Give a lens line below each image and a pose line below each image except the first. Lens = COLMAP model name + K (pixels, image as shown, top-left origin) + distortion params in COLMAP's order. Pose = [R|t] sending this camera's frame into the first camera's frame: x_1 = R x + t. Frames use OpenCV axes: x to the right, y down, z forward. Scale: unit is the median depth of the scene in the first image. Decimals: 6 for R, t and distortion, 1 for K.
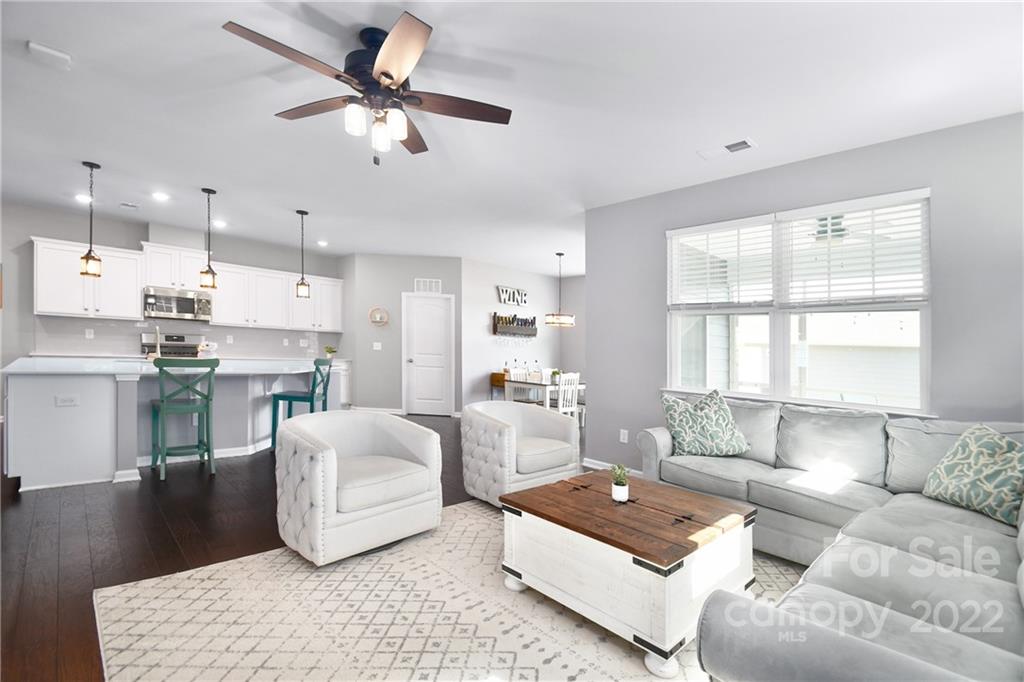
lens RADIAL K [[455.2, 0, 516.4], [0, 455.2, 352.1], [0, 0, 1]] dist [-0.001787, -0.000863]
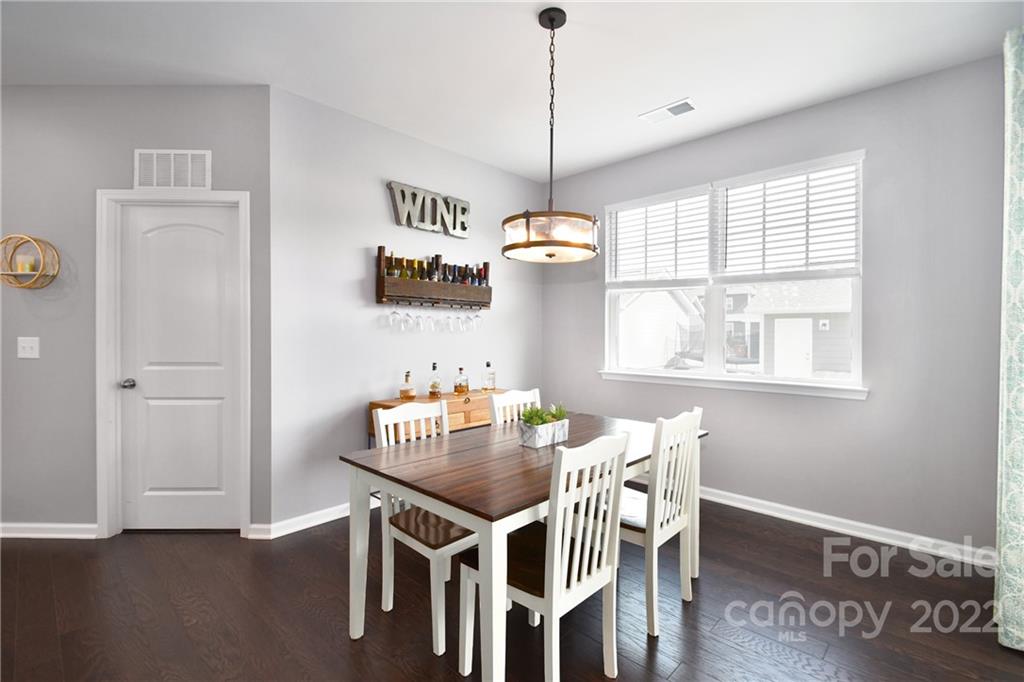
lens RADIAL K [[488.1, 0, 505.5], [0, 488.1, 343.9], [0, 0, 1]] dist [-0.001279, -0.001053]
pose [[0.999179, -0.037346, 0.015714, 0.051309], [0.037193, 0.999259, 0.009865, -0.005613], [-0.016071, -0.009273, 0.999828, 0.605739]]
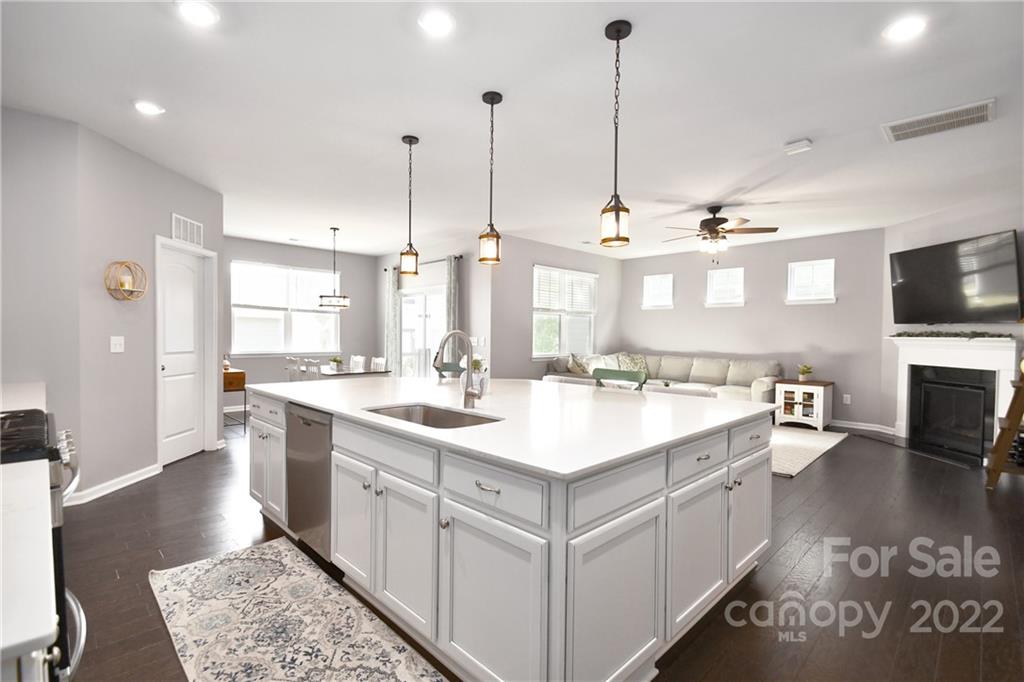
lens RADIAL K [[488.1, 0, 505.5], [0, 488.1, 343.9], [0, 0, 1]] dist [-0.001279, -0.001053]
pose [[-0.016367, -0.063930, 0.997820, -0.781939], [-0.001079, 0.997954, 0.063921, -0.044271], [-0.999865, -0.000030, -0.016402, 0.601535]]
